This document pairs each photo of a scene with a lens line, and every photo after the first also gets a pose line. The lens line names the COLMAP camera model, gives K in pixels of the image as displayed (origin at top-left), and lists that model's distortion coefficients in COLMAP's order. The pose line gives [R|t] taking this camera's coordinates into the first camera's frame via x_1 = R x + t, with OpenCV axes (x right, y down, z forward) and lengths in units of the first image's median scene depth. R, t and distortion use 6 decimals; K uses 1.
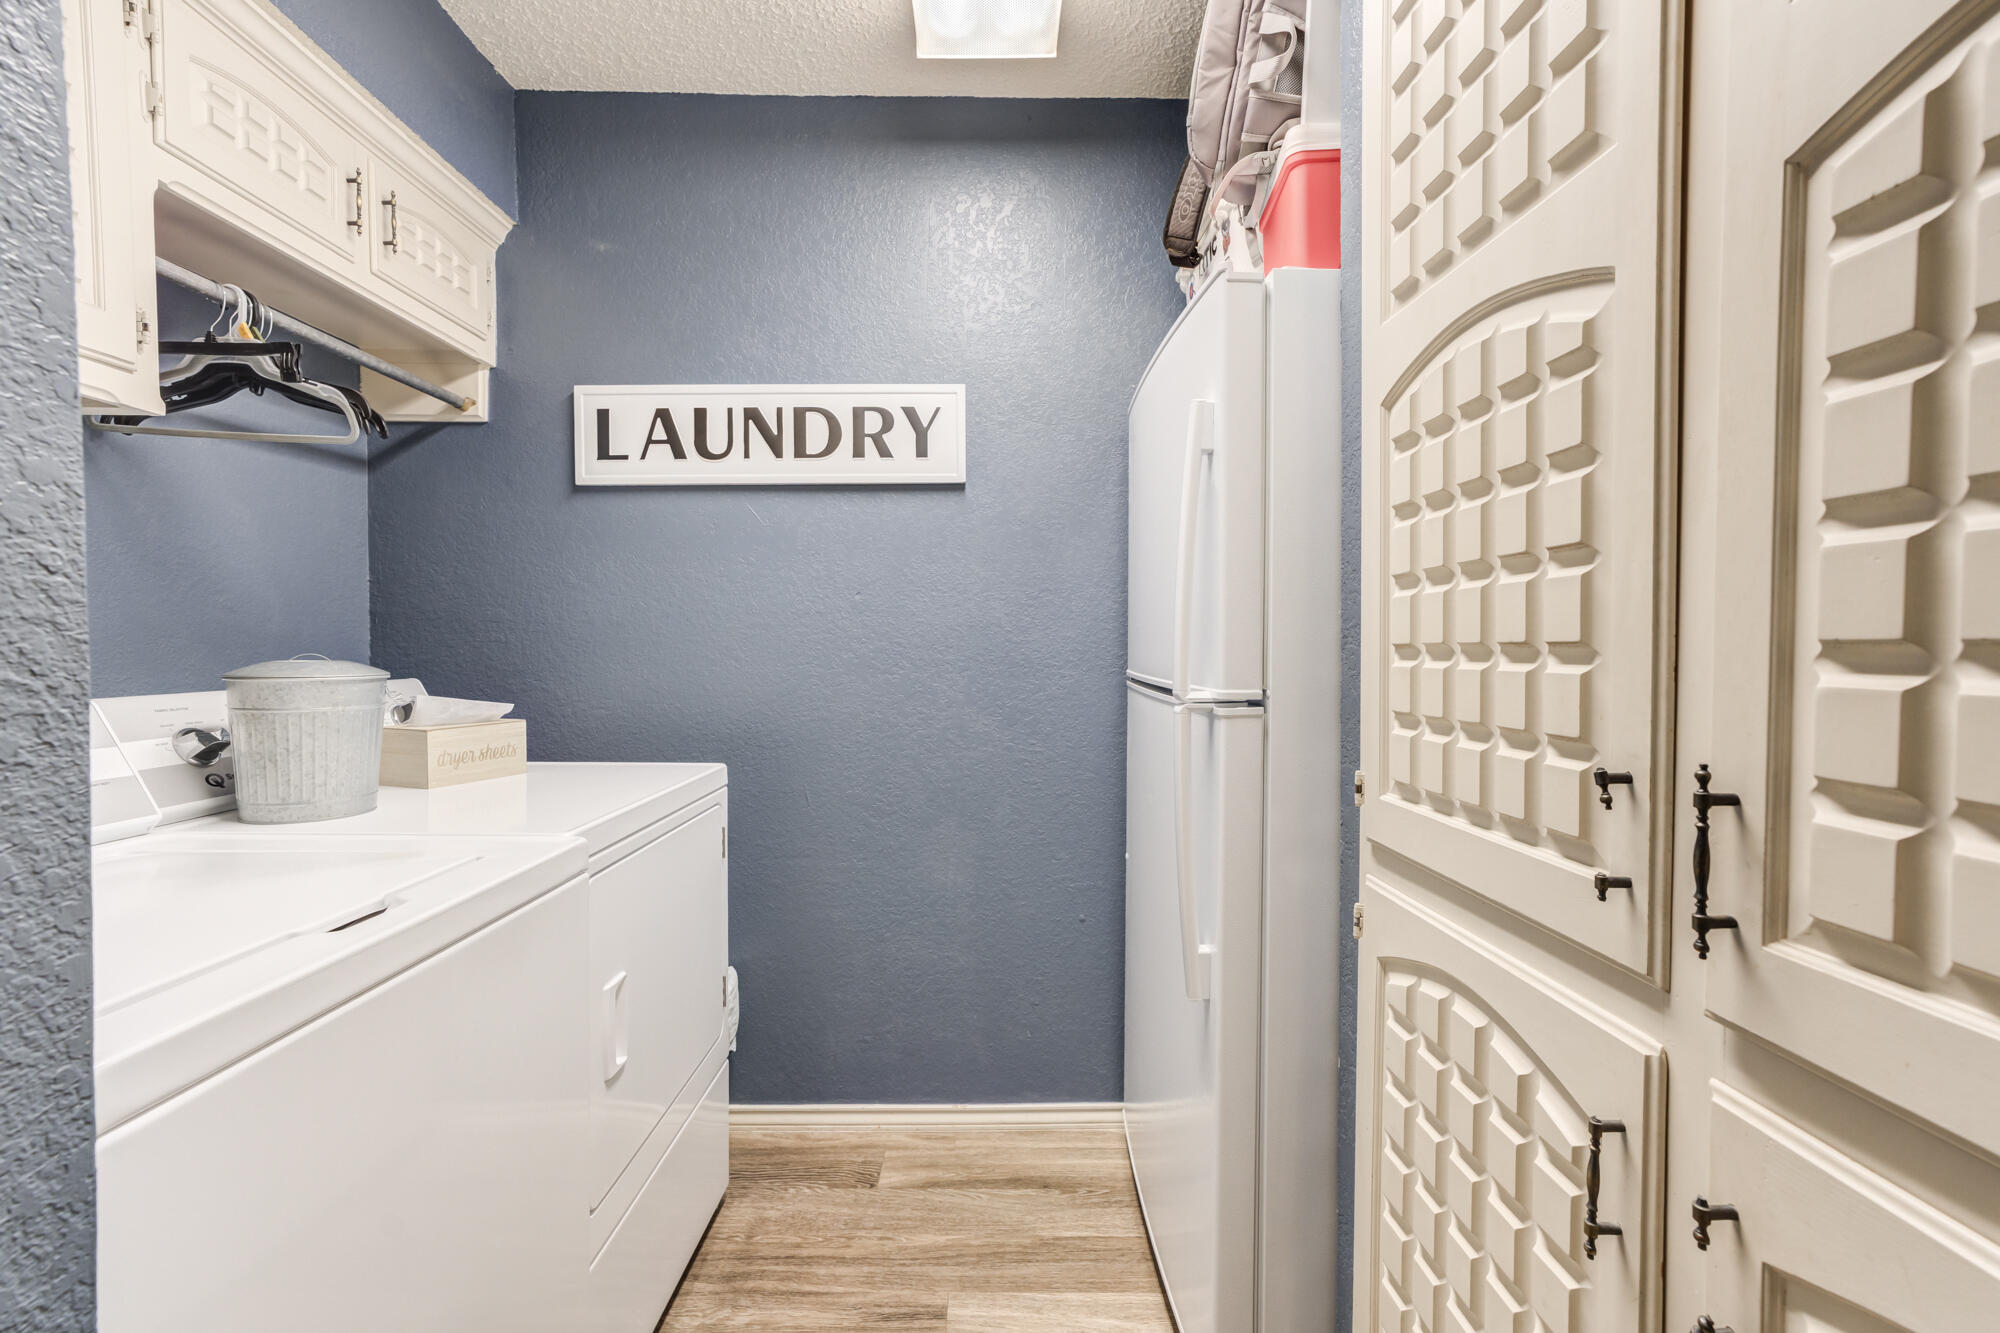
lens RADIAL K [[907.8, 0, 978.2], [0, 907.8, 656.8], [0, 0, 1]] dist [-0.016672, 0.012916]
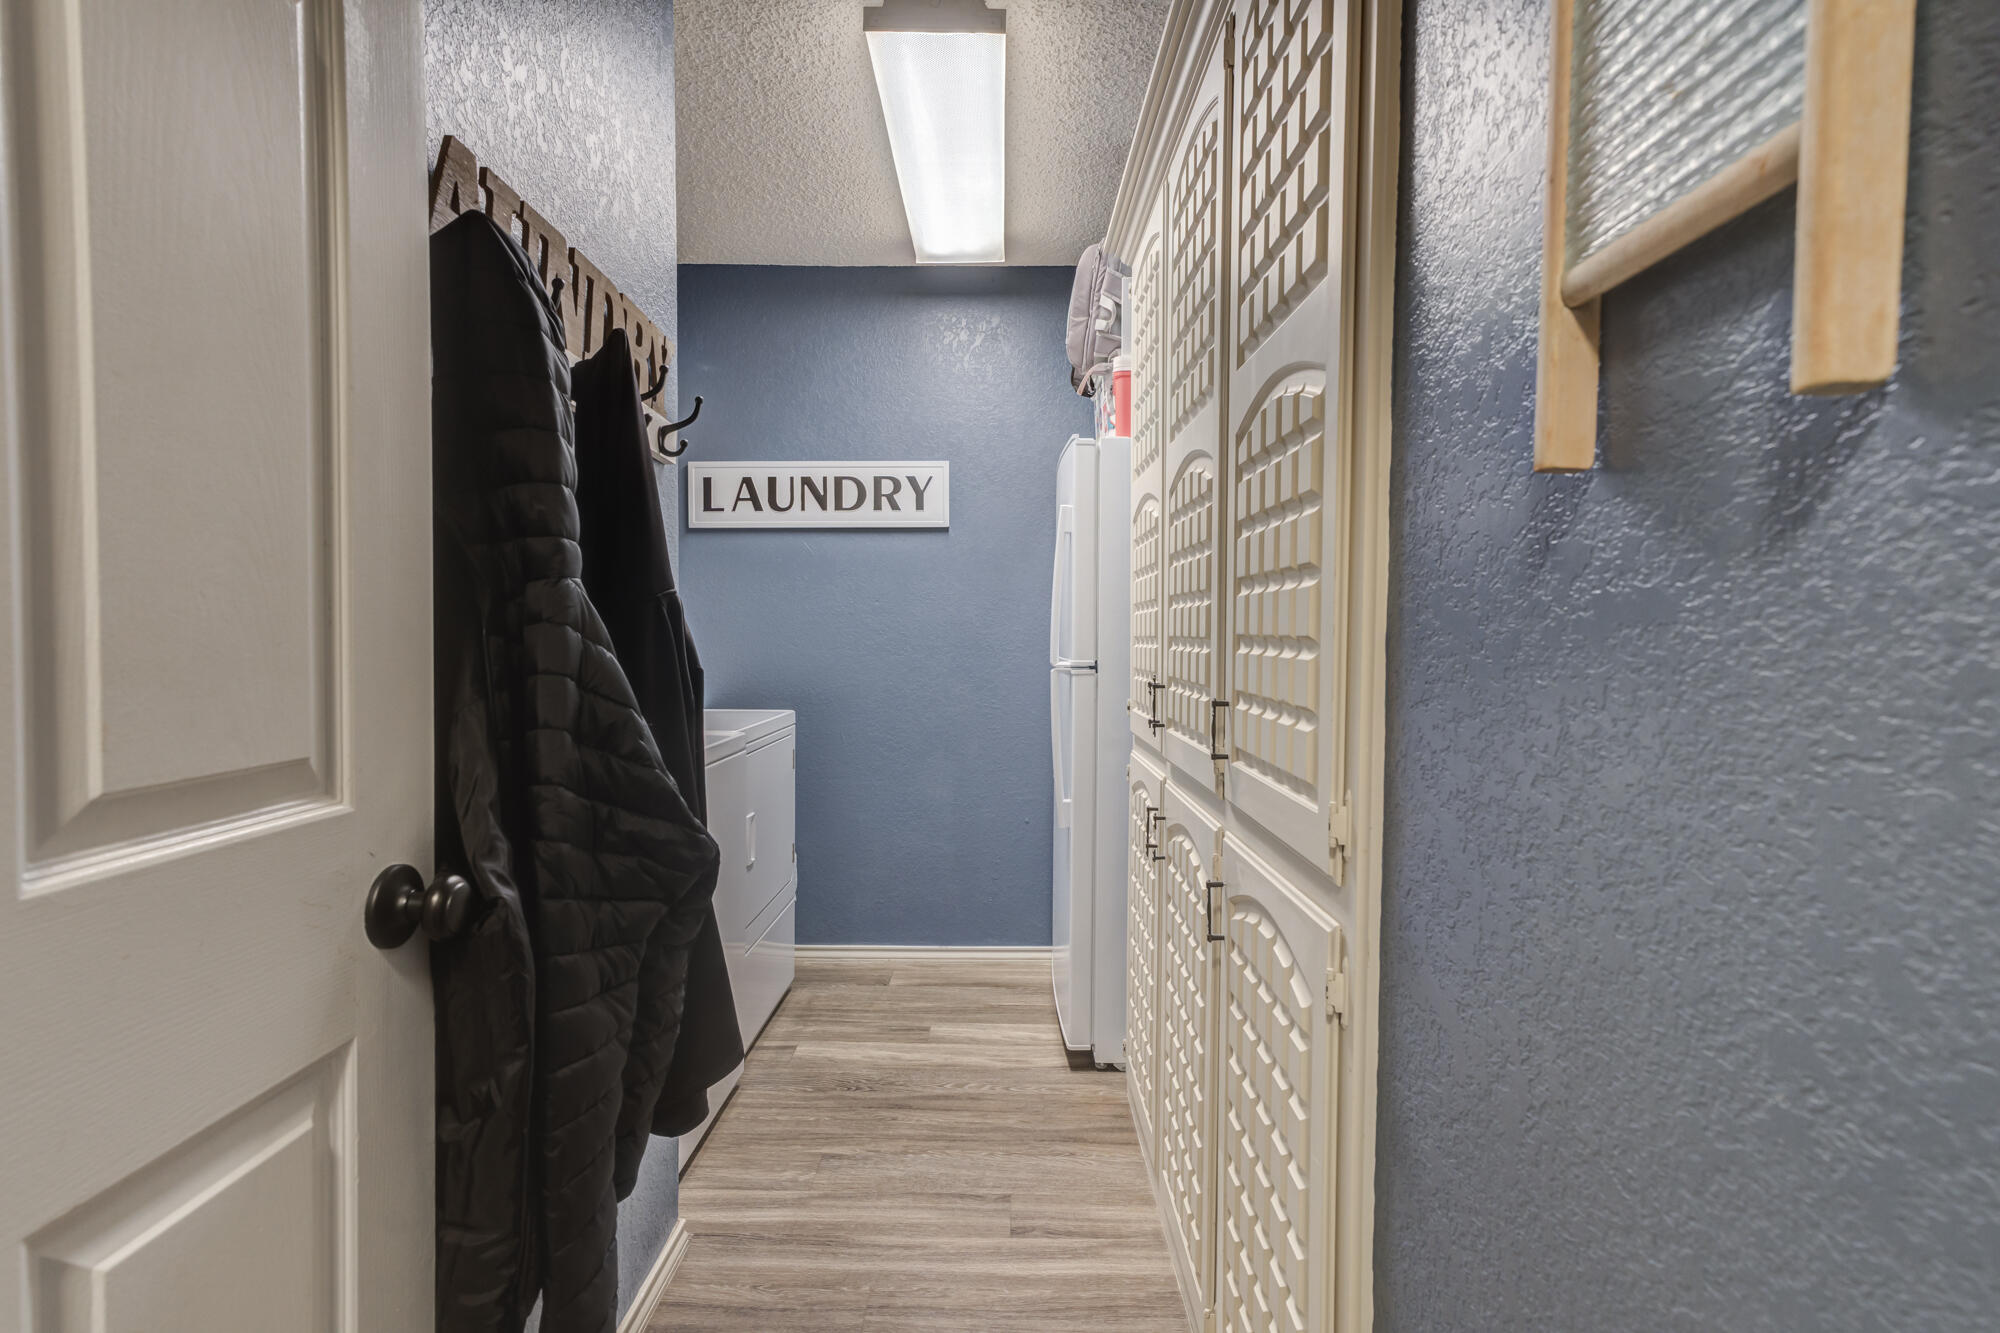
lens RADIAL K [[1050.8, 0, 991.7], [0, 1050.8, 660.1], [0, 0, 1]] dist [0.001511, 0.000032]
pose [[0.999955, 0.004406, -0.008453, 0.072663], [-0.004314, 0.999932, 0.010817, 0.008286], [0.008500, -0.010780, 0.999906, -0.740335]]
